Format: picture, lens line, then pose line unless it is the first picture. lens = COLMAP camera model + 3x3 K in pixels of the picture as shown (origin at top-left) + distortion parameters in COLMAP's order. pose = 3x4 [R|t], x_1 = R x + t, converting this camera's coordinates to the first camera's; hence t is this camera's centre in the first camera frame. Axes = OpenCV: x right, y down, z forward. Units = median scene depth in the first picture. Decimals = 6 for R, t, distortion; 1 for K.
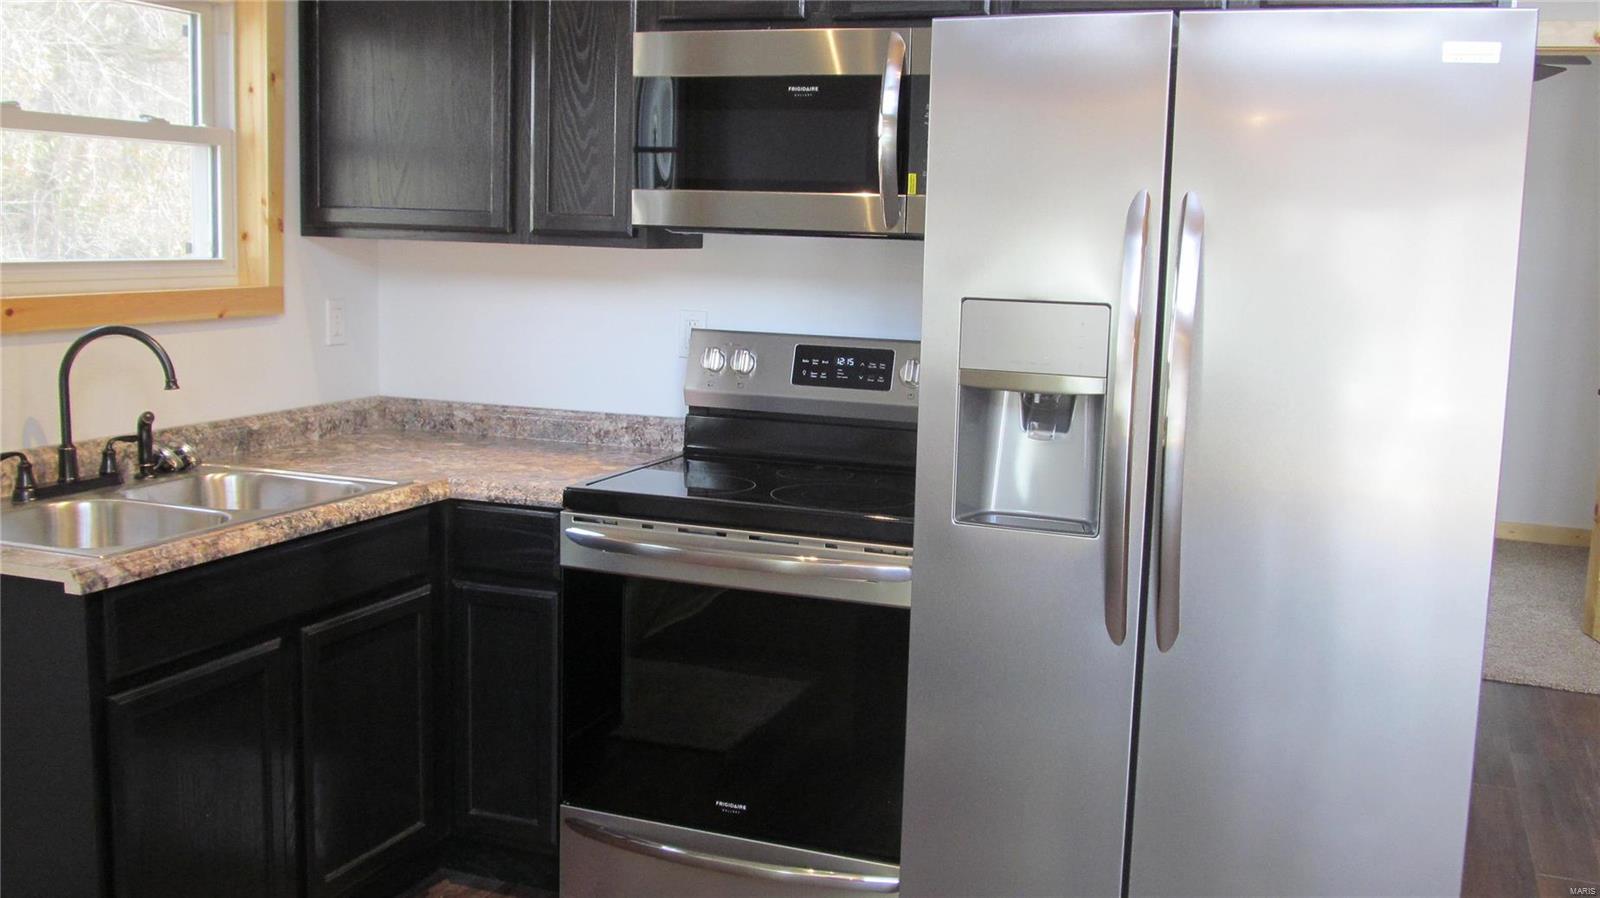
lens RADIAL K [[1555.5, 0, 799.5], [0, 1555.5, 445.2], [0, 0, 1]] dist [-0.043619, 0.000000]
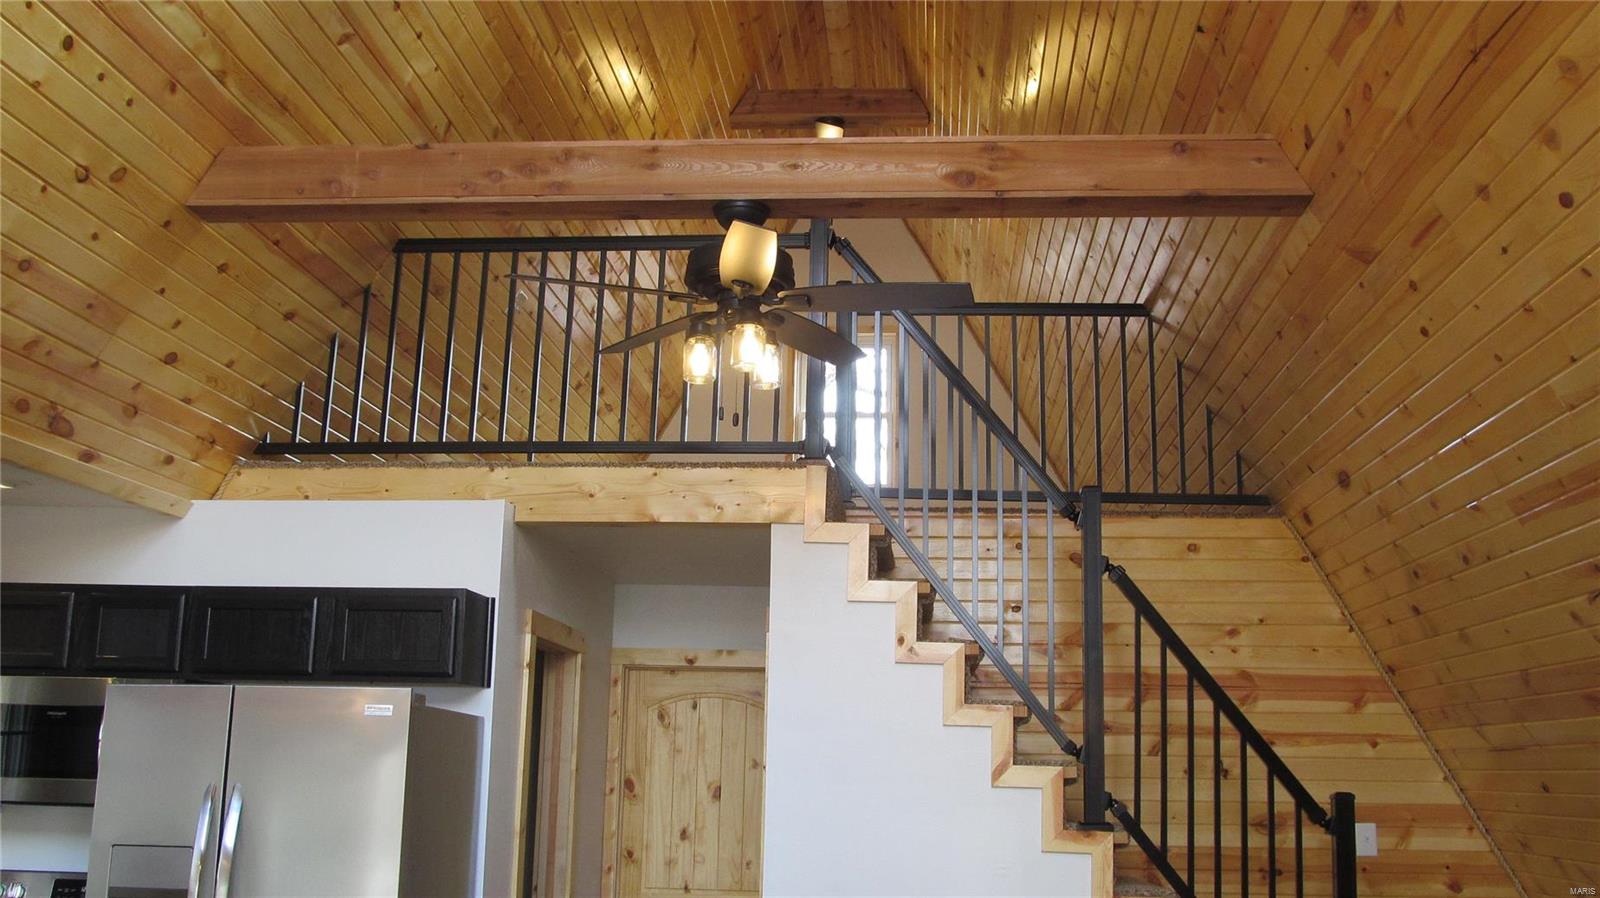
lens RADIAL K [[1555.5, 0, 797.0], [0, 1555.5, 446.2], [0, 0, 1]] dist [-0.043619, 0.000000]
pose [[0.957913, 0.053510, 0.282026, 0.263060], [0.046029, 0.941128, -0.334903, 0.076452], [-0.283343, 0.333789, 0.899056, -0.715032]]
